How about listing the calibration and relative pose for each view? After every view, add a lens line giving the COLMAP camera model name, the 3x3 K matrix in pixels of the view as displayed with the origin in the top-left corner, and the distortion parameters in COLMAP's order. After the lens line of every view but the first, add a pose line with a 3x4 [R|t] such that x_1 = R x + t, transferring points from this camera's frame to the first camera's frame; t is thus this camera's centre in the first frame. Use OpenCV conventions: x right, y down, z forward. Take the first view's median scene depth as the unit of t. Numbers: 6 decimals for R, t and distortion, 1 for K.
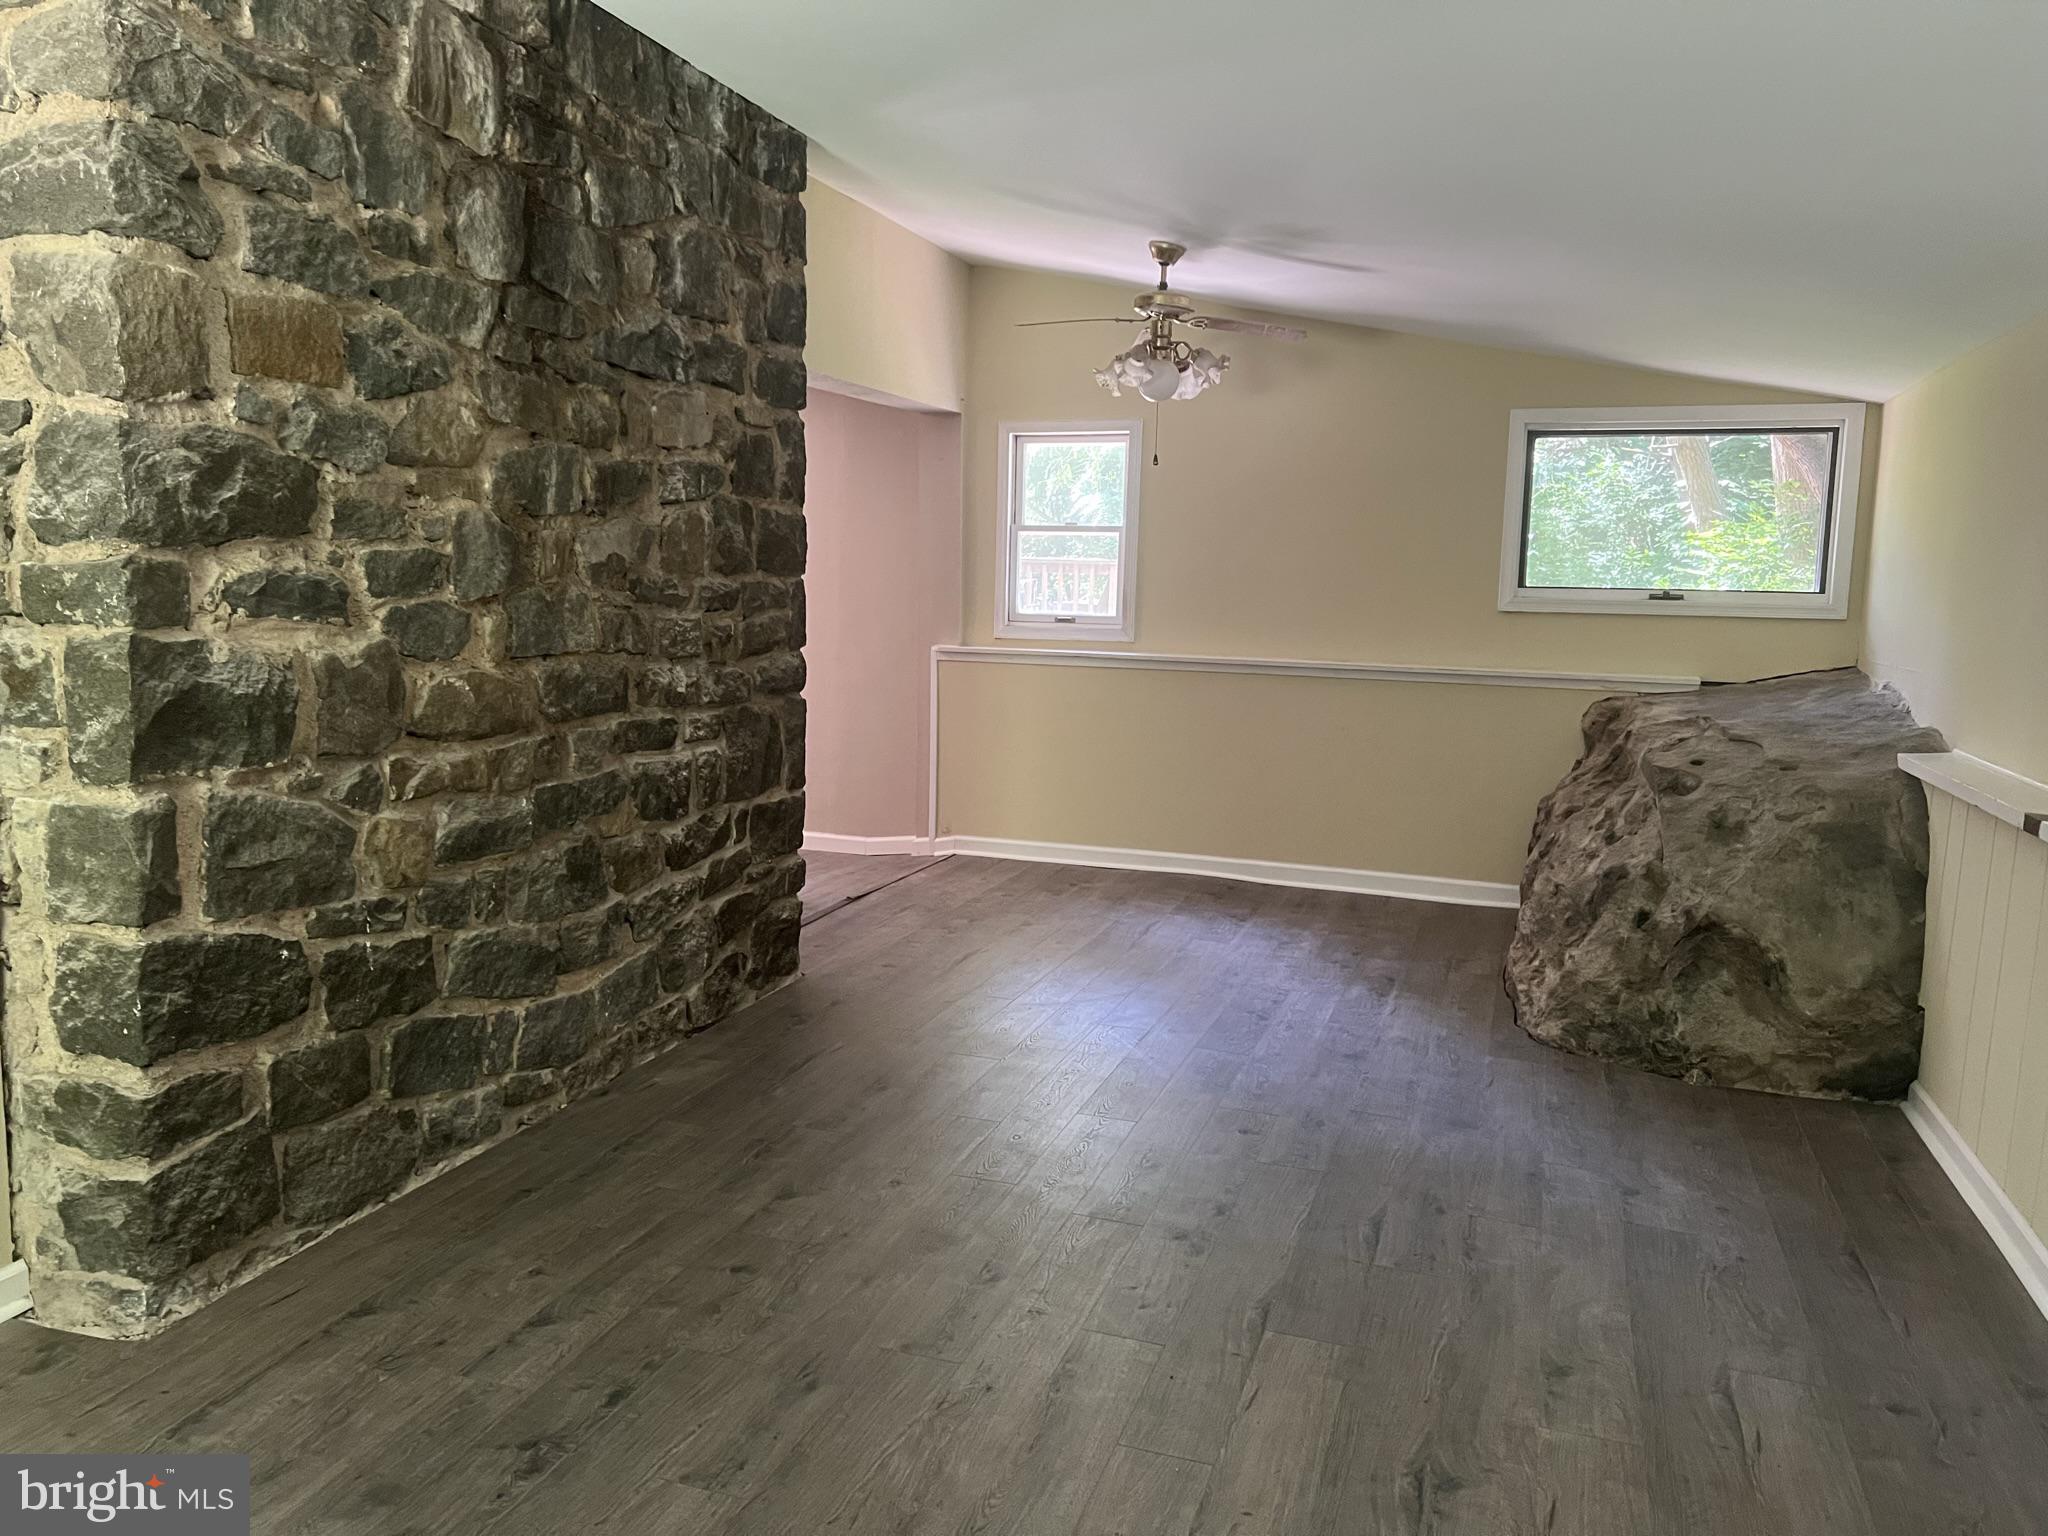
lens RADIAL K [[1543.2, 0, 1024.8], [0, 1543.2, 766.2], [0, 0, 1]] dist [0.051196, -0.029055]
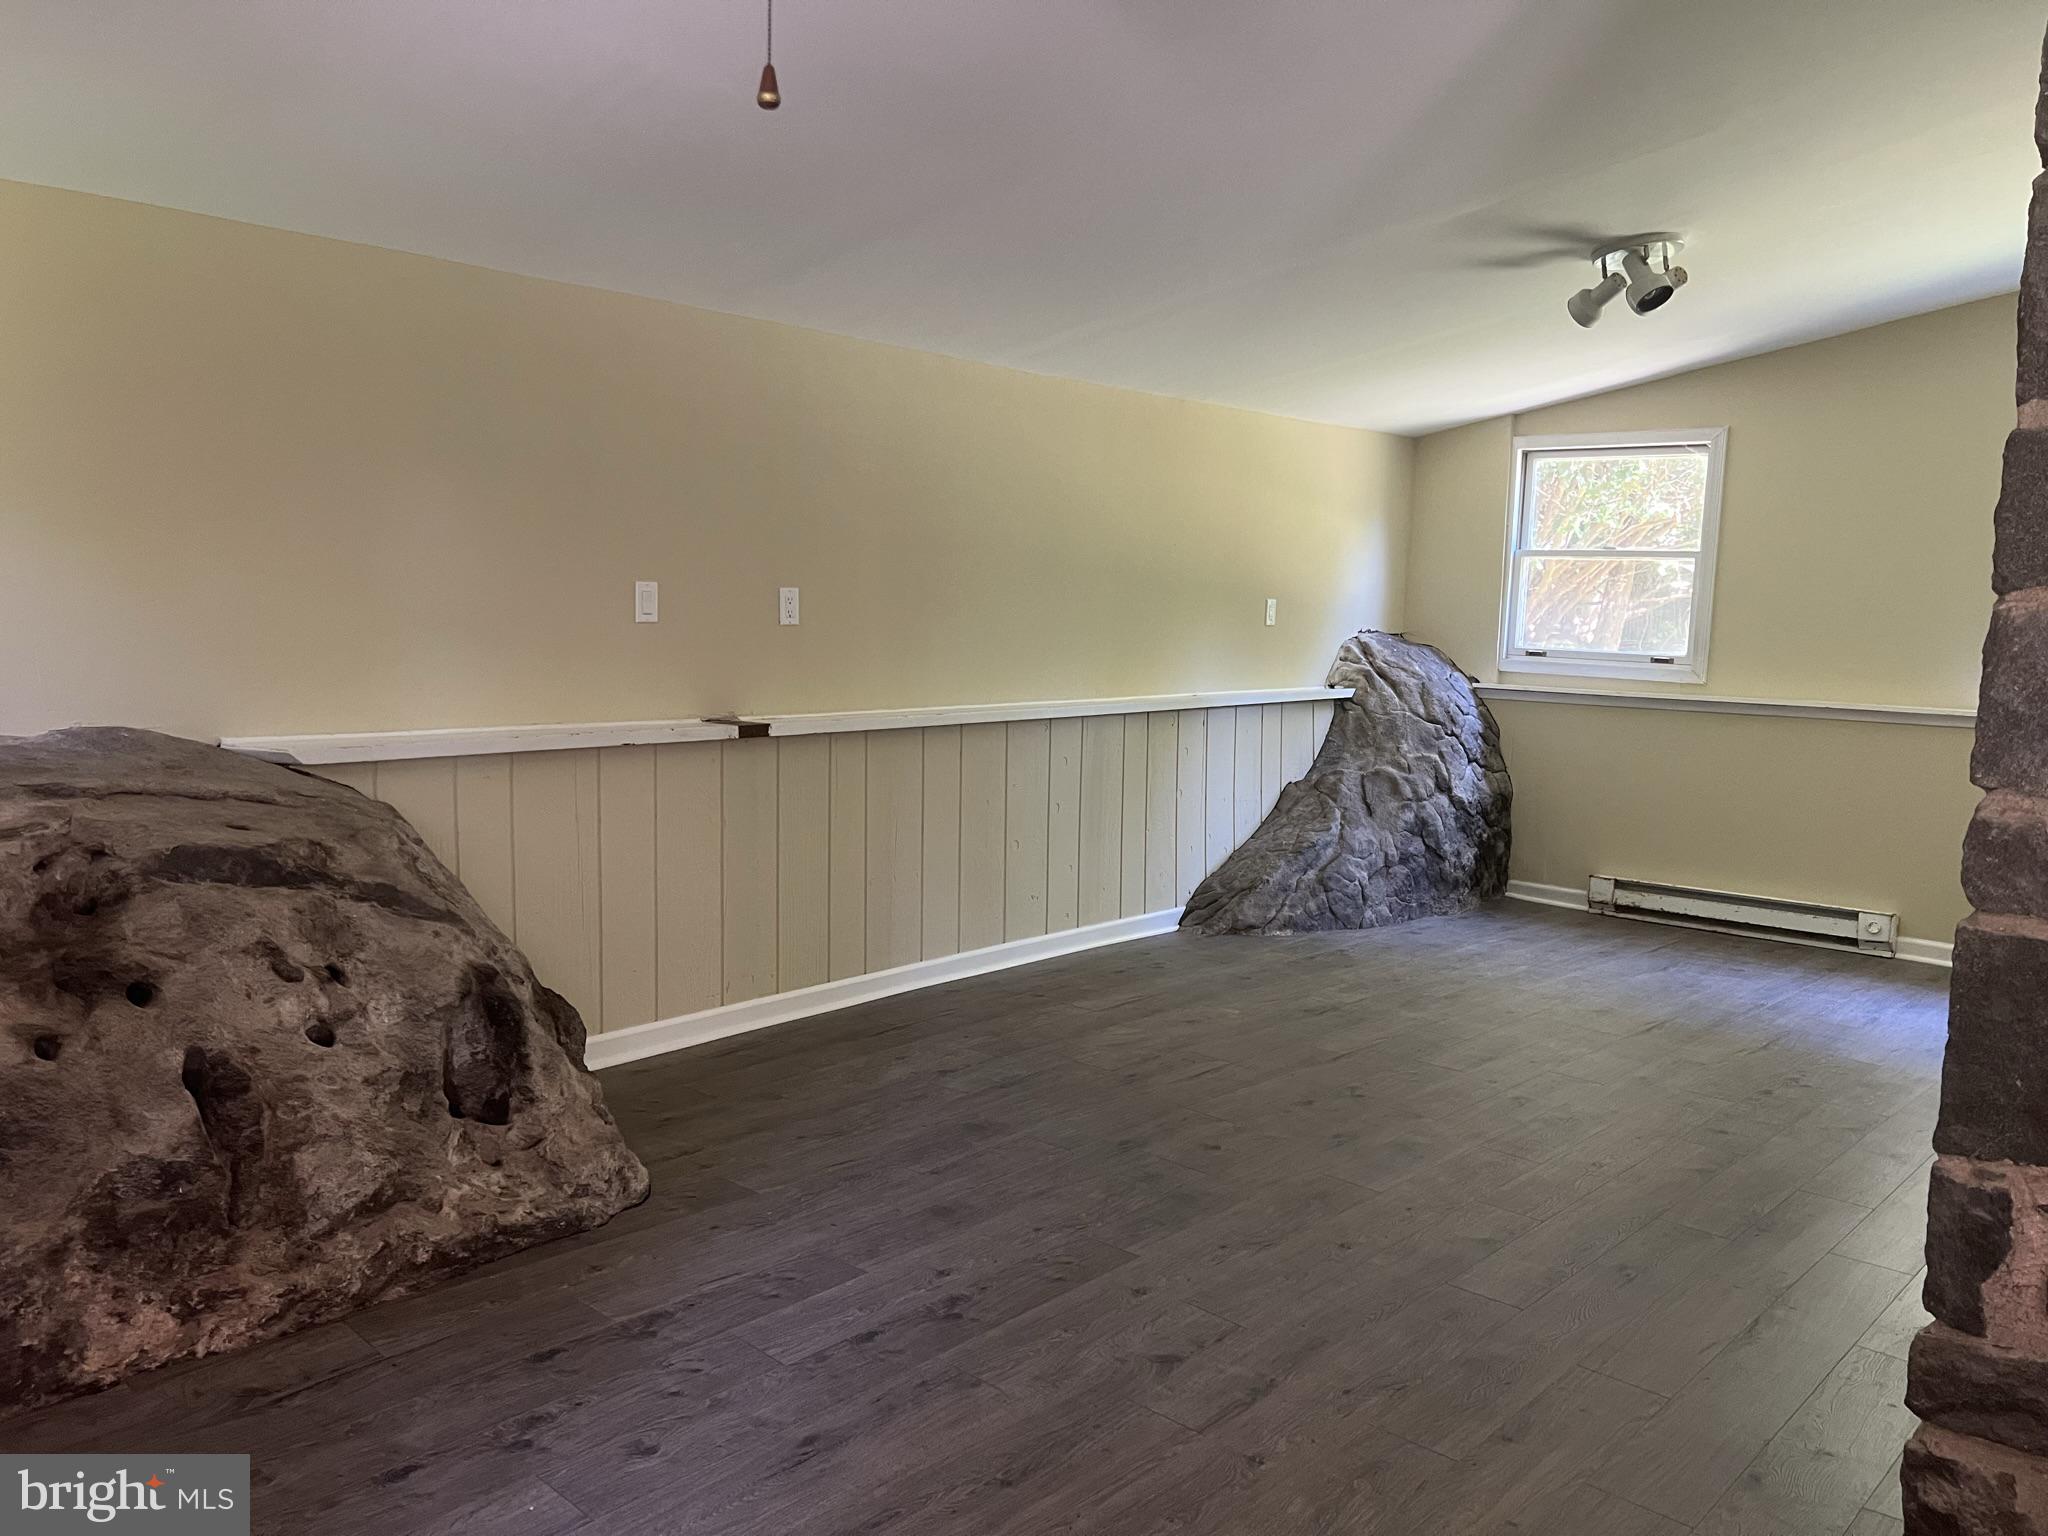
lens RADIAL K [[1543.2, 0, 1025.2], [0, 1543.2, 768.9], [0, 0, 1]] dist [0.051196, -0.029055]
pose [[-0.915326, -0.096812, 0.390904, -0.114761], [-0.002928, 0.972248, 0.233934, -0.239127], [-0.402704, 0.212981, -0.890207, 2.028237]]
